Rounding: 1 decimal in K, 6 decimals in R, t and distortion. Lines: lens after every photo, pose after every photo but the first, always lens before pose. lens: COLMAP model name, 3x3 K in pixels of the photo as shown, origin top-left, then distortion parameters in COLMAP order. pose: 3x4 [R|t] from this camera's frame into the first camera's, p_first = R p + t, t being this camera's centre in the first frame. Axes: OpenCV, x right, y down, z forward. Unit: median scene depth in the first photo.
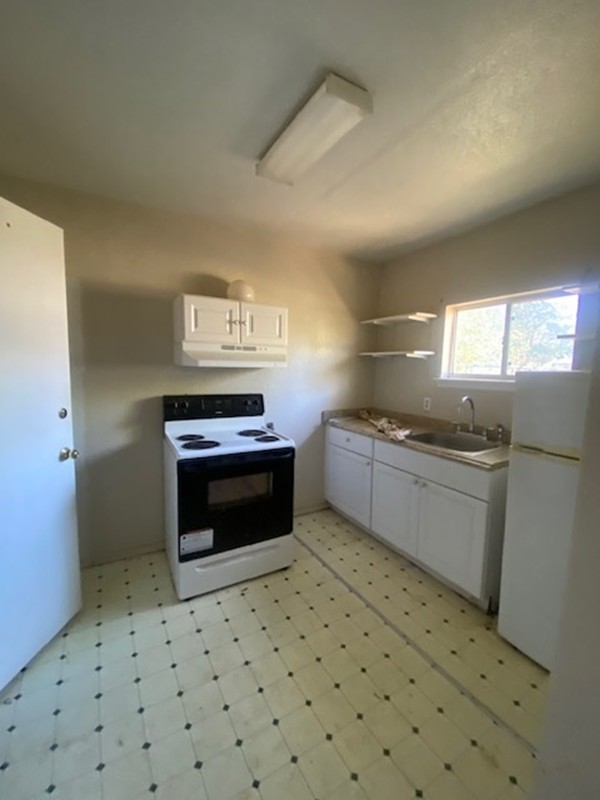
lens RADIAL K [[323.3, 0, 300.0], [0, 323.3, 400.0], [0, 0, 1]] dist [0.016704, -0.019686]
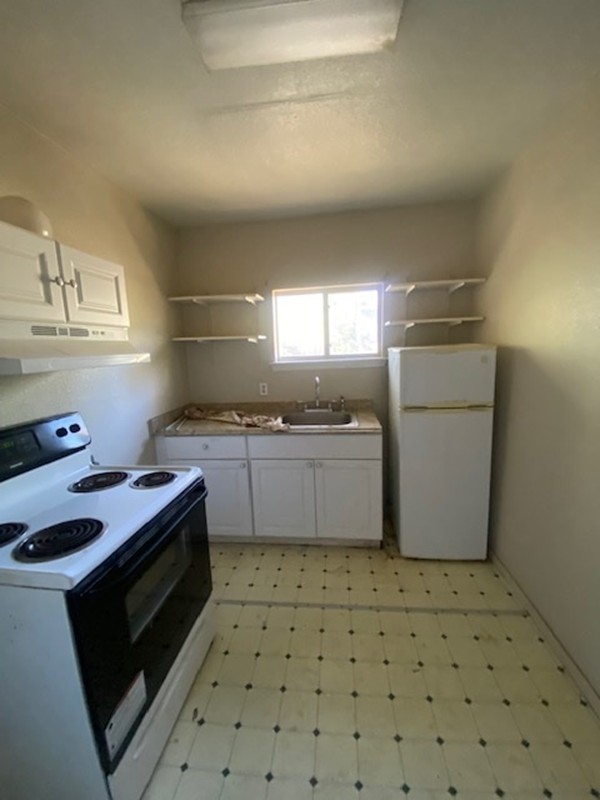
lens RADIAL K [[323.3, 0, 300.0], [0, 323.3, 400.0], [0, 0, 1]] dist [0.016704, -0.019686]
pose [[0.593929, -0.166063, 0.787192, -0.381671], [0.131834, 0.985328, 0.108393, -0.055732], [-0.793642, 0.039401, 0.607107, 0.371748]]
